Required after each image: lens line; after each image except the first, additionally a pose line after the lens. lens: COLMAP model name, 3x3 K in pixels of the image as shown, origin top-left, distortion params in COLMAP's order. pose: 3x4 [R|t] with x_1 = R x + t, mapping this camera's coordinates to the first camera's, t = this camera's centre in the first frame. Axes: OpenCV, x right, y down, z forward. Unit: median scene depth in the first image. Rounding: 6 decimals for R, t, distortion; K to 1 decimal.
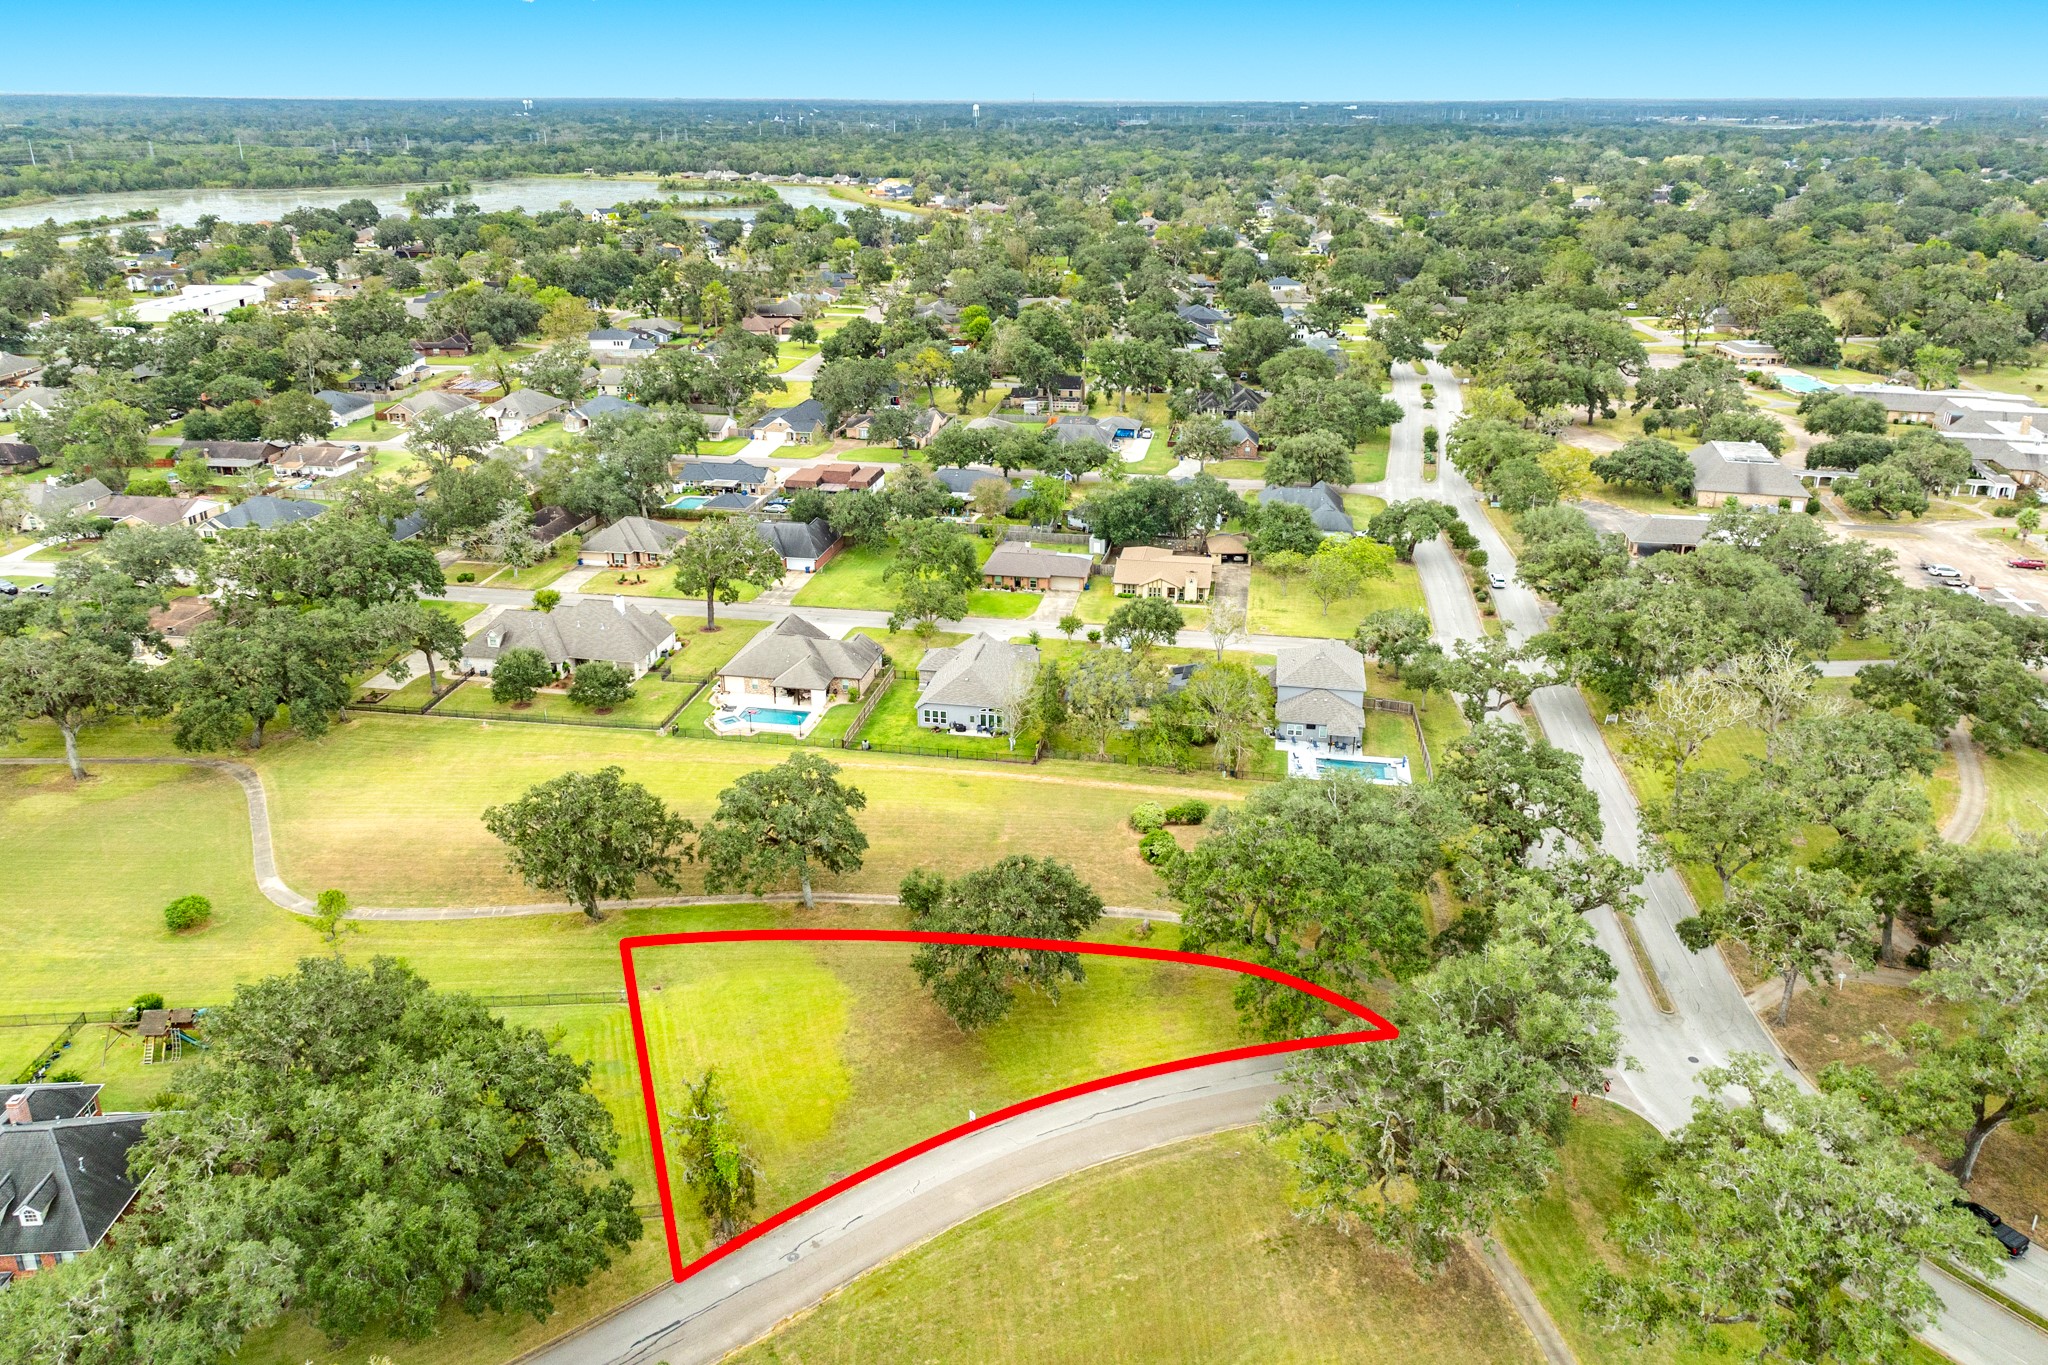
lens RADIAL K [[1422.9, 0, 1024.0], [0, 1422.9, 682.5], [0, 0, 1]] dist [0.027896, -0.000921]
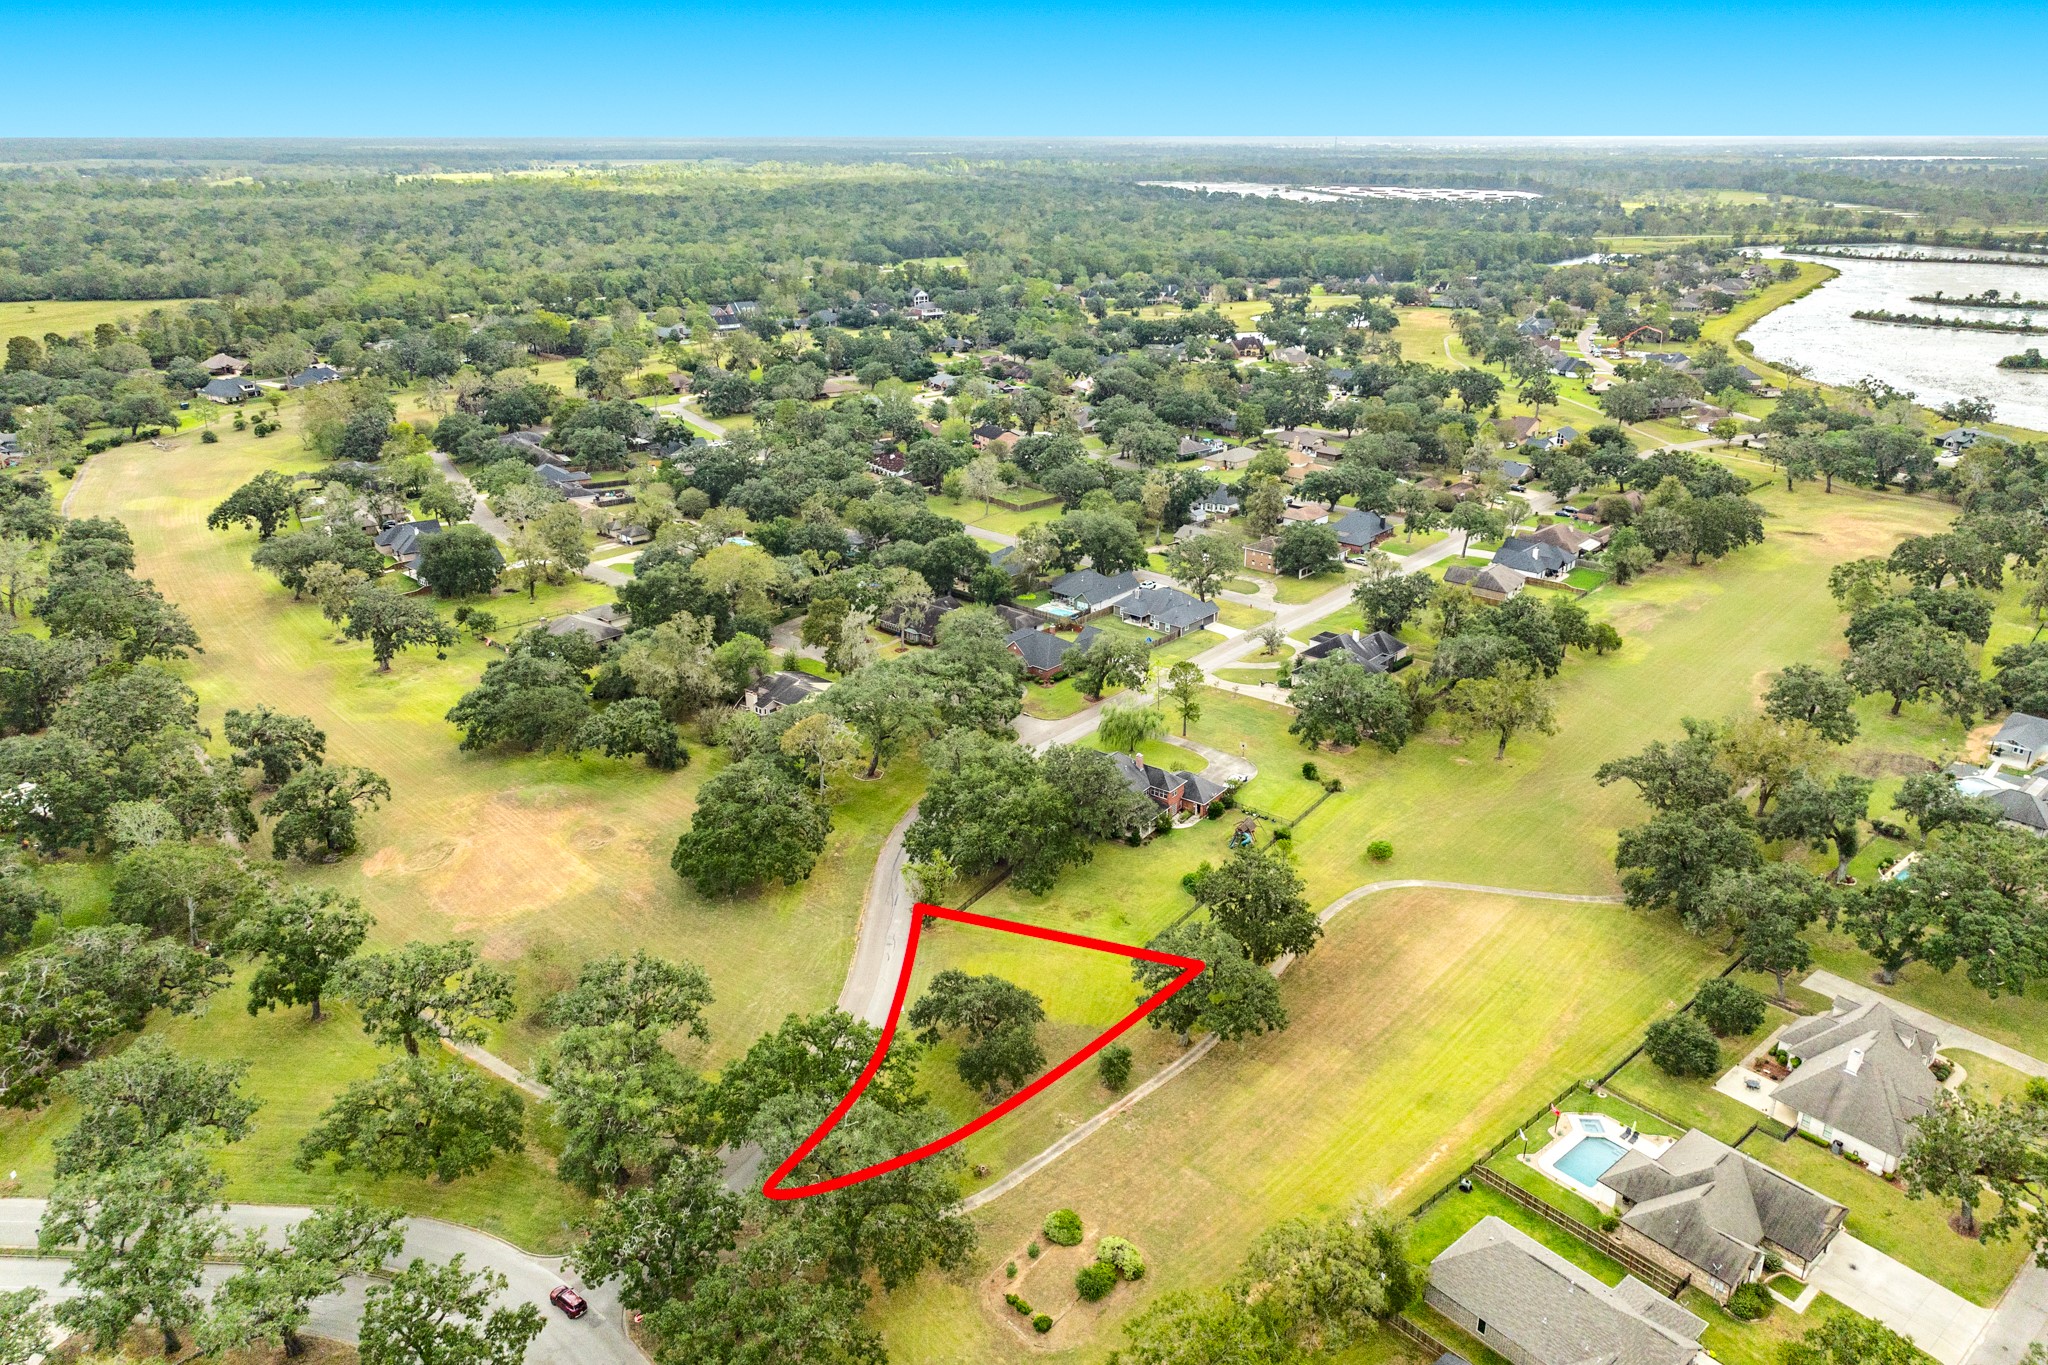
lens RADIAL K [[1422.9, 0, 1024.0], [0, 1422.9, 682.5], [0, 0, 1]] dist [0.027896, -0.000921]
pose [[-0.635840, 0.281913, -0.718493, 0.433142], [-0.299845, 0.767561, 0.566518, -0.439883], [0.711196, 0.575652, -0.403516, 0.729176]]
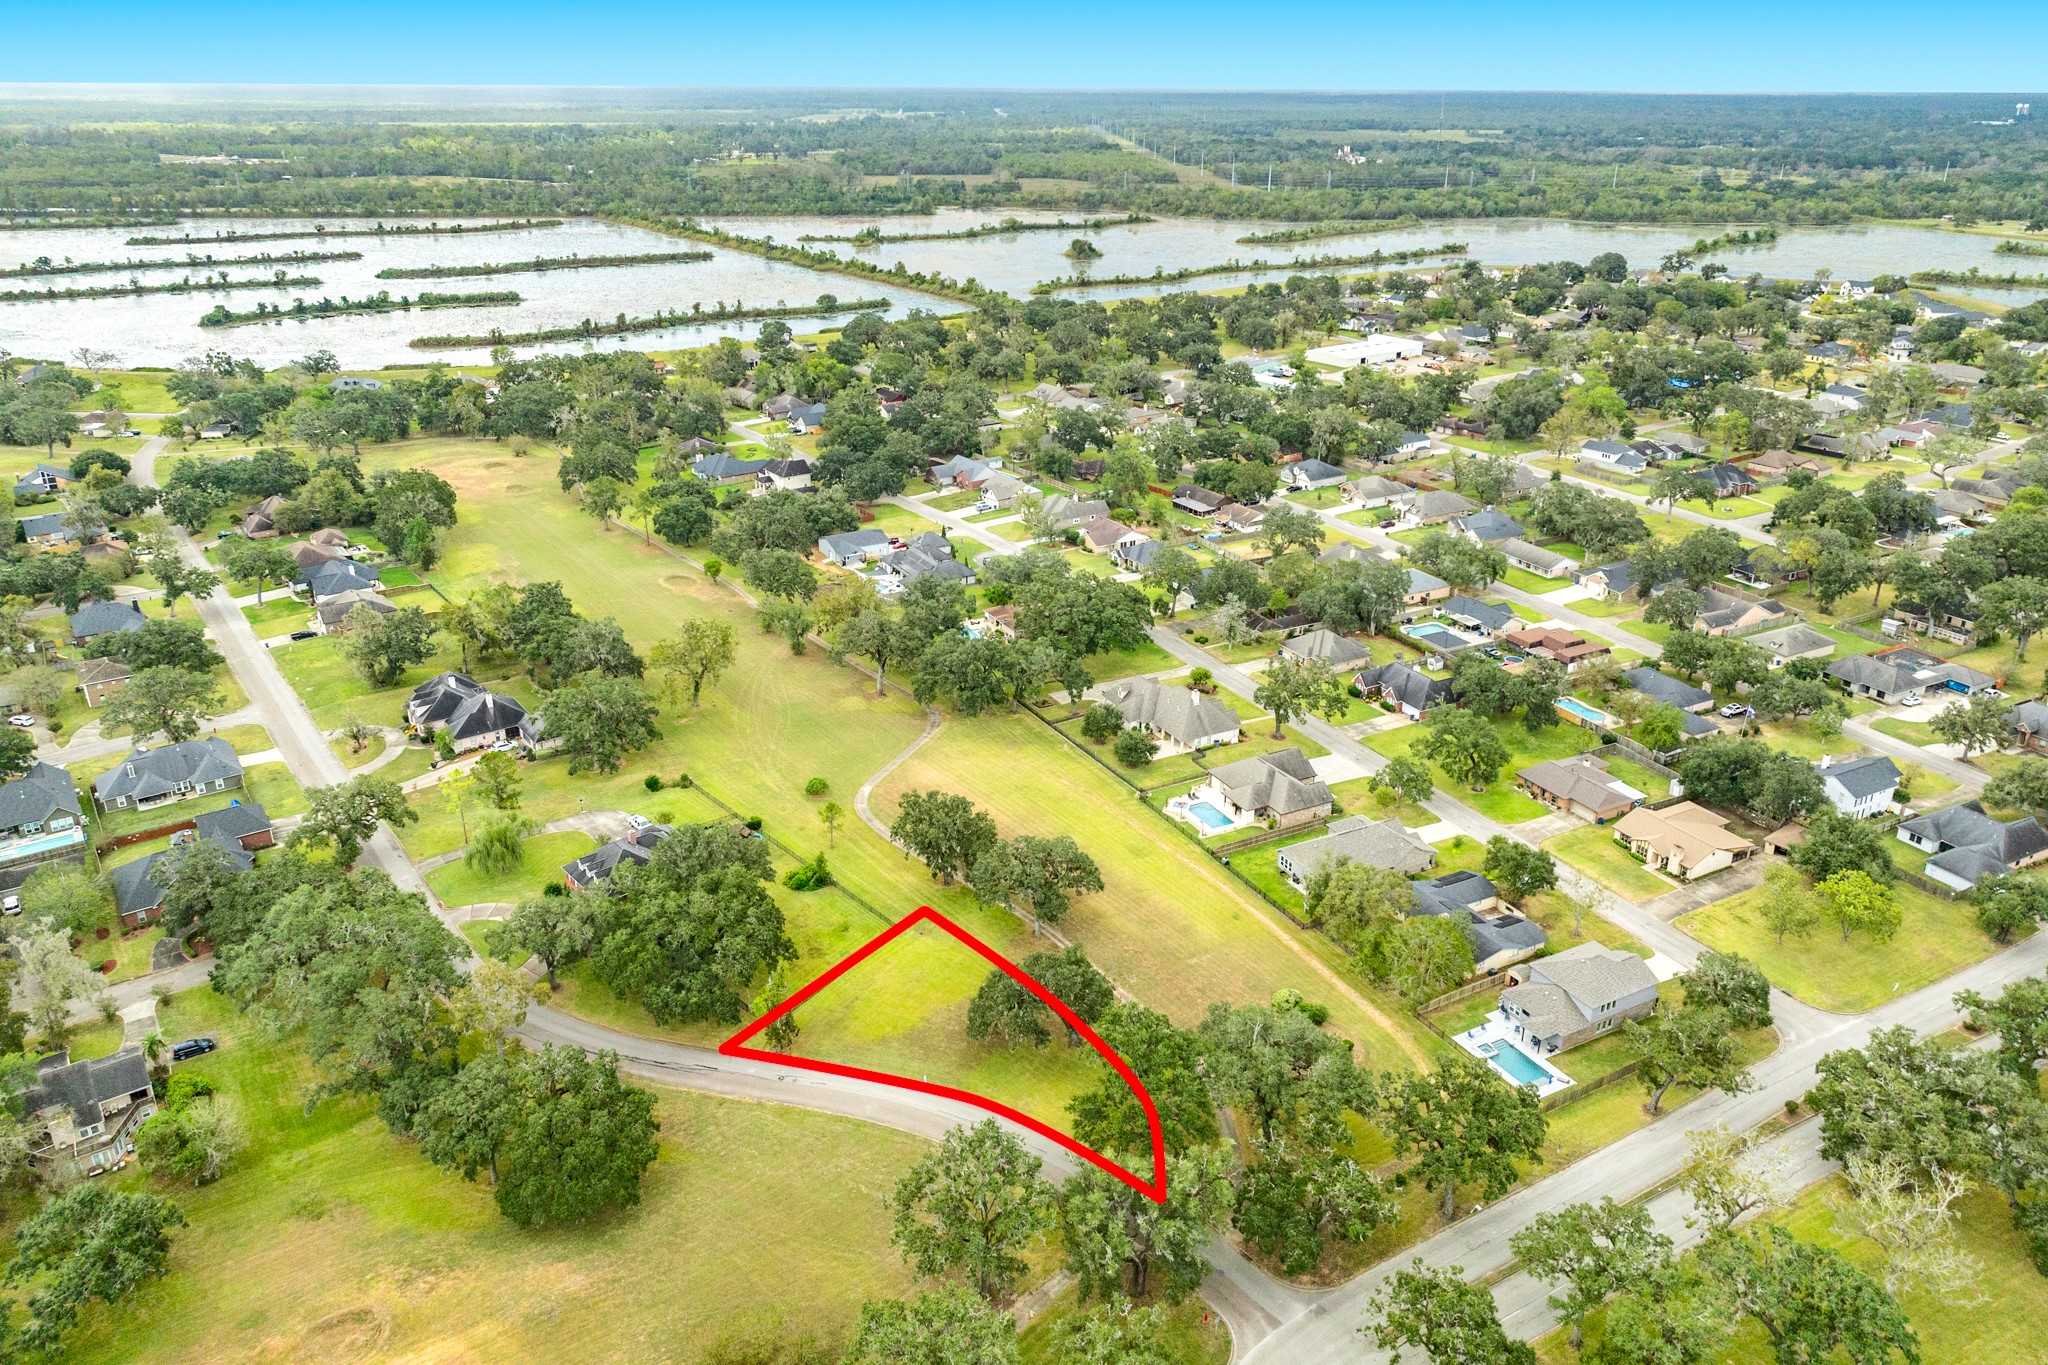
lens RADIAL K [[1422.9, 0, 1024.0], [0, 1422.9, 682.5], [0, 0, 1]] dist [0.027896, -0.000921]
pose [[0.620027, 0.311758, -0.719982, 0.483096], [-0.308350, 0.940650, 0.141768, -0.173515], [0.721448, 0.134106, 0.679359, -0.026900]]
